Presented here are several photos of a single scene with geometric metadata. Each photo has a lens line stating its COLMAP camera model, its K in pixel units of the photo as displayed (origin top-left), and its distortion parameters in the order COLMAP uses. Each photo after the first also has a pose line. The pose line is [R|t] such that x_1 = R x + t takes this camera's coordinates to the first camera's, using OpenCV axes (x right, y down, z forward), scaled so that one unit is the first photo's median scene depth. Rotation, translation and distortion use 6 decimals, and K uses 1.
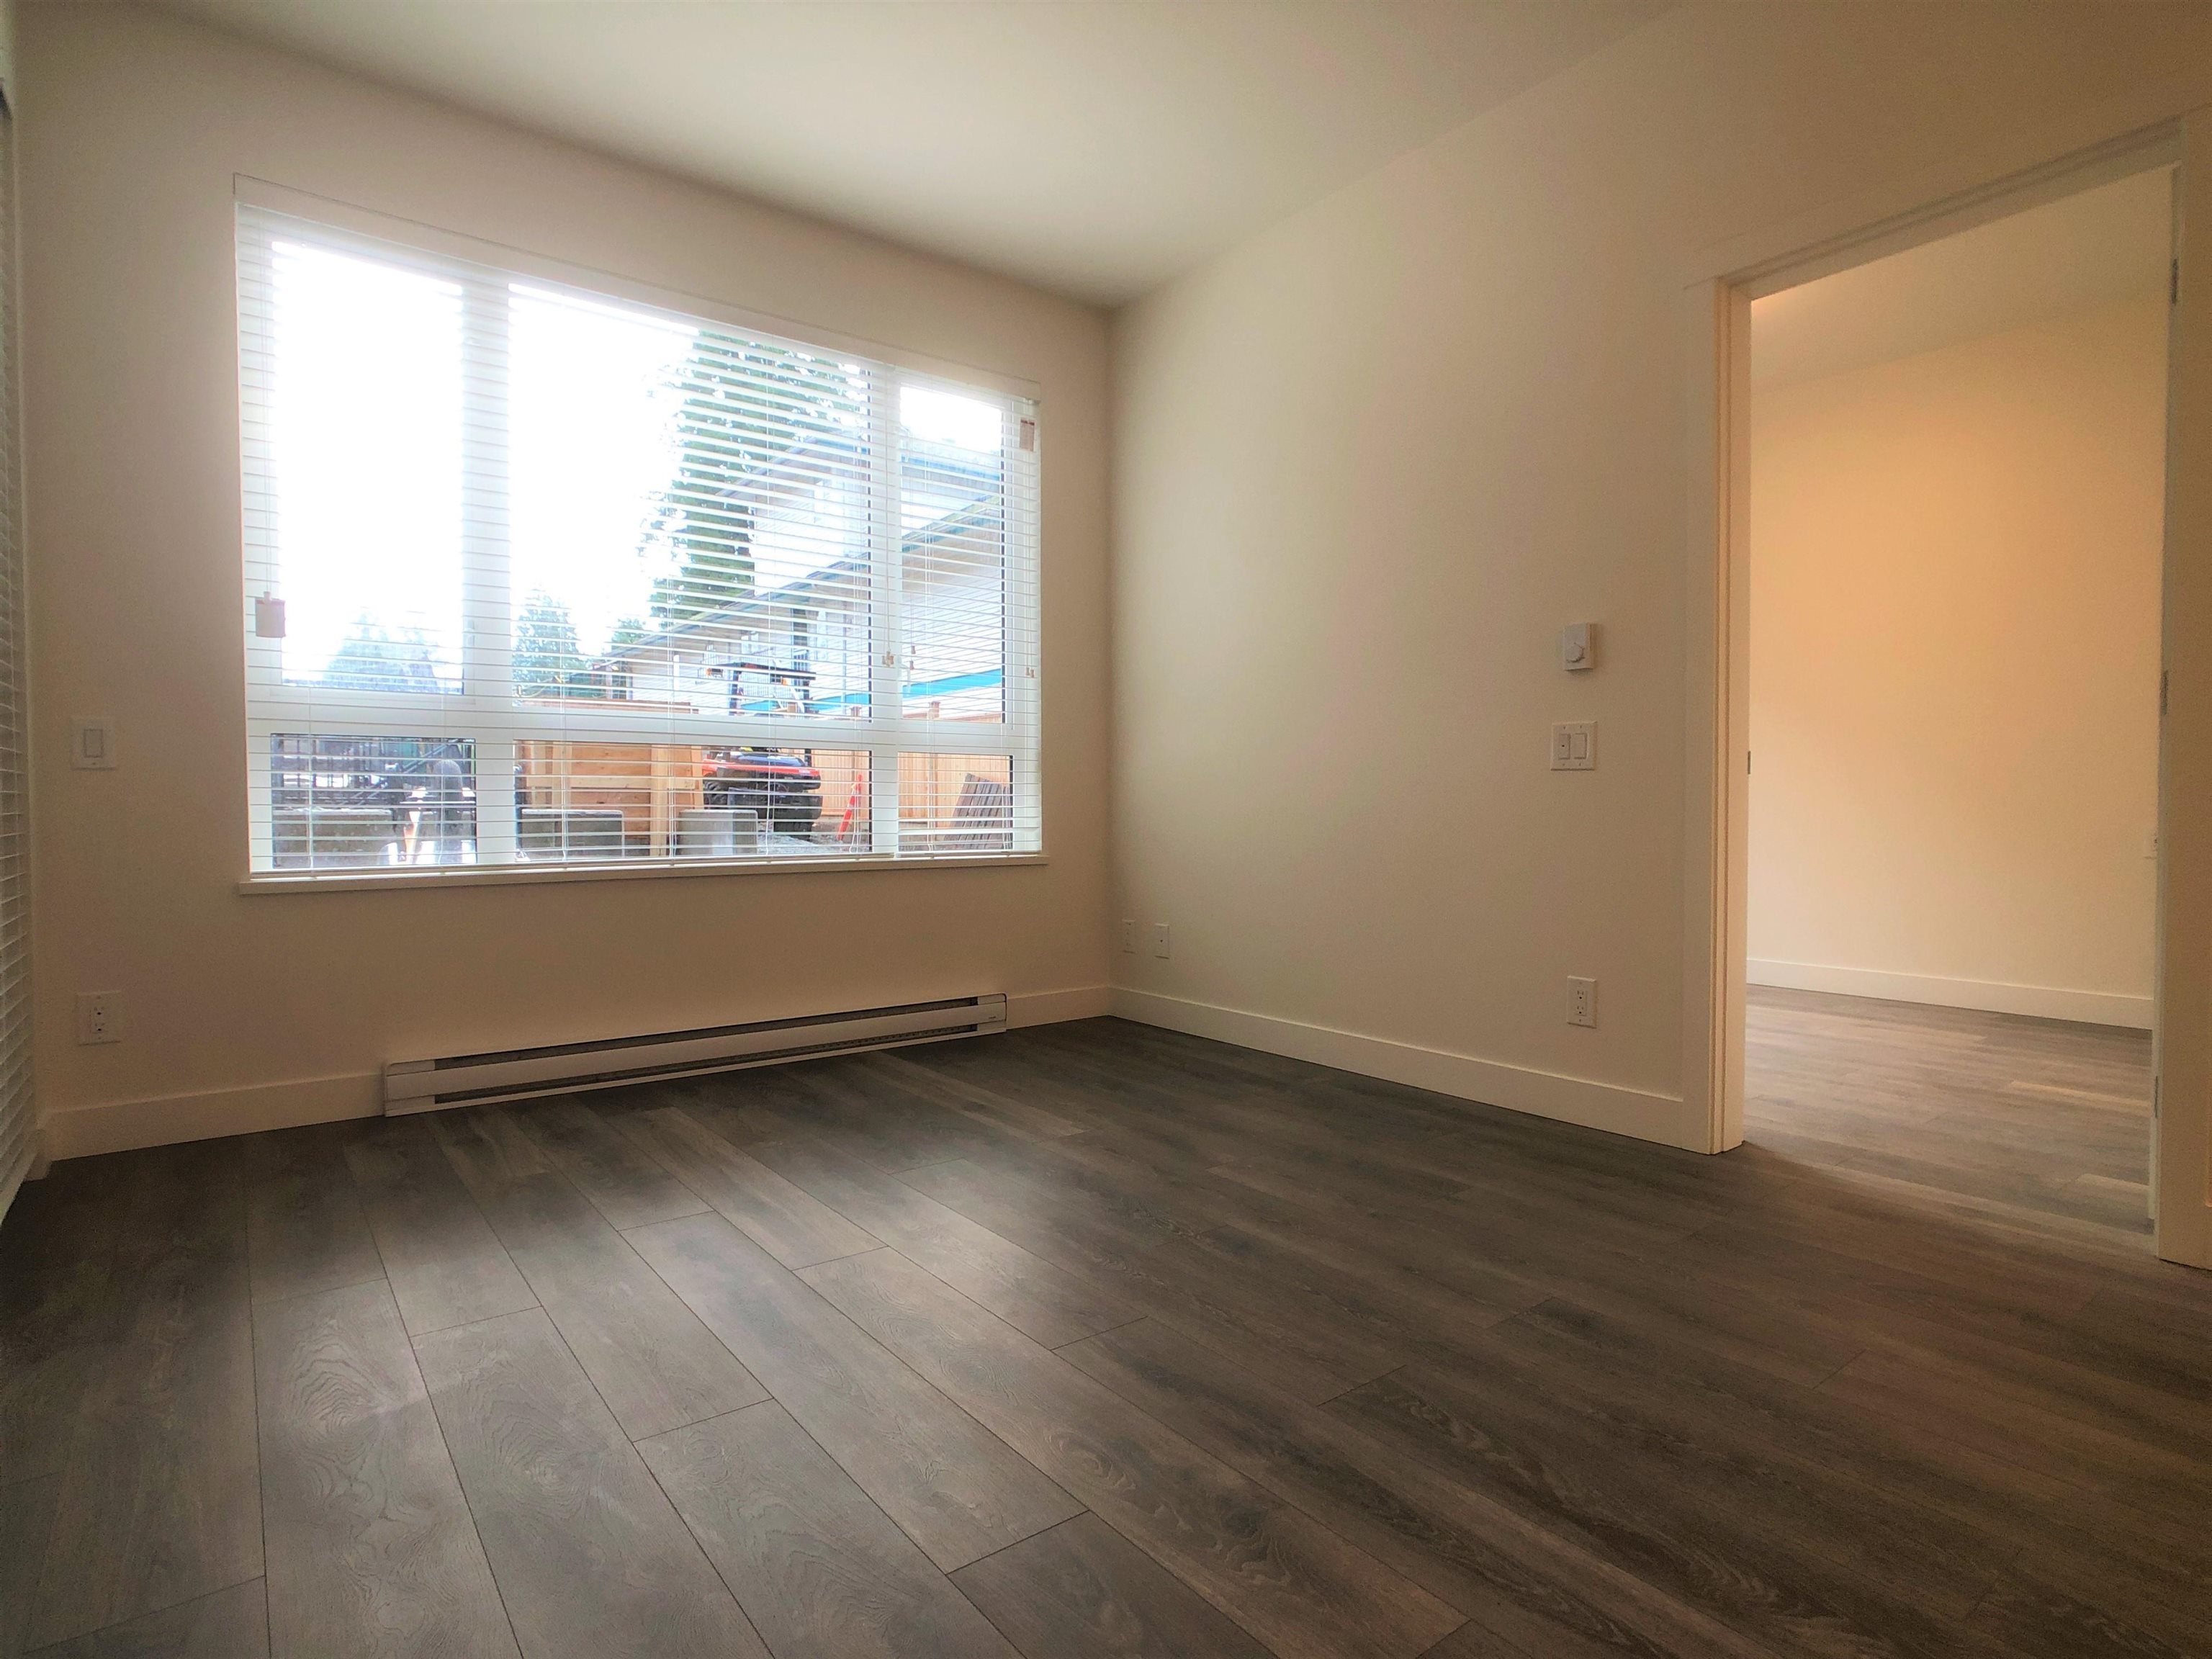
lens RADIAL K [[1163.8, 0, 1121.2], [0, 1163.8, 830.9], [0, 0, 1]] dist [-0.031279, 0.005271]
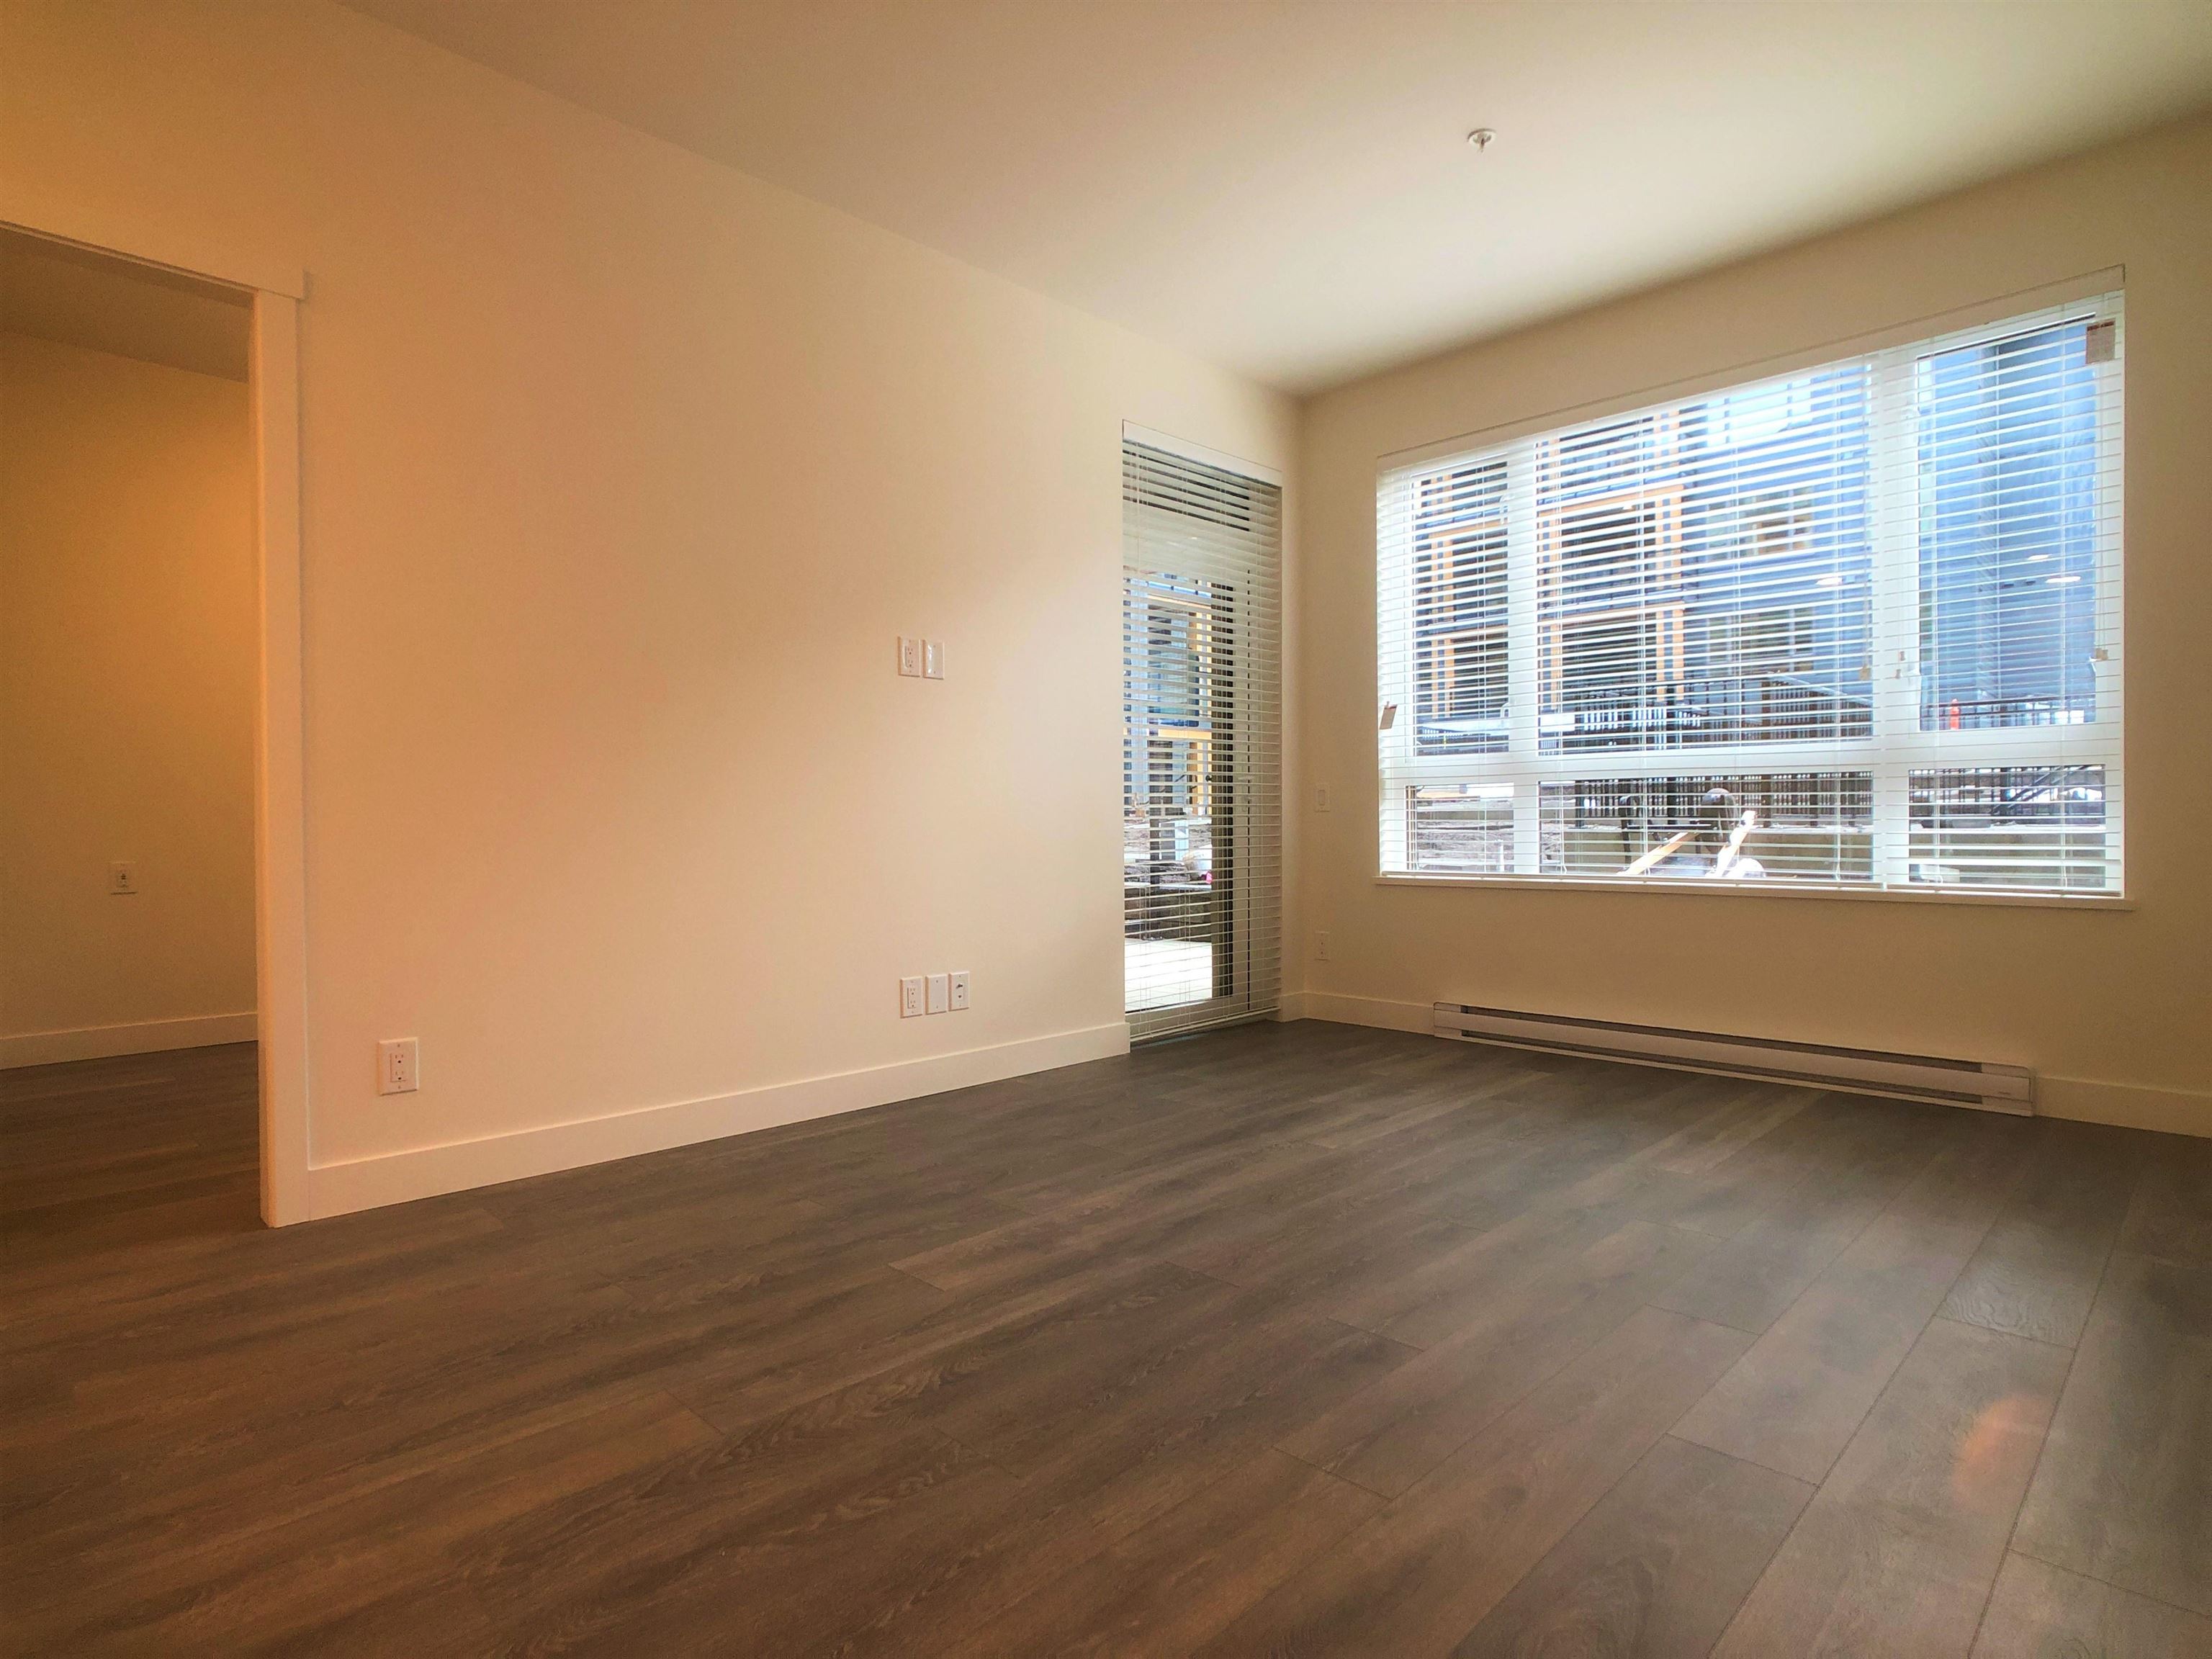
lens RADIAL K [[1163.8, 0, 1118.4], [0, 1163.8, 832.9], [0, 0, 1]] dist [-0.031279, 0.005271]
pose [[0.113685, 0.004522, -0.993507, 0.605088], [-0.015515, 0.999876, 0.002775, -0.013197], [0.993396, 0.015099, 0.113741, 0.292420]]
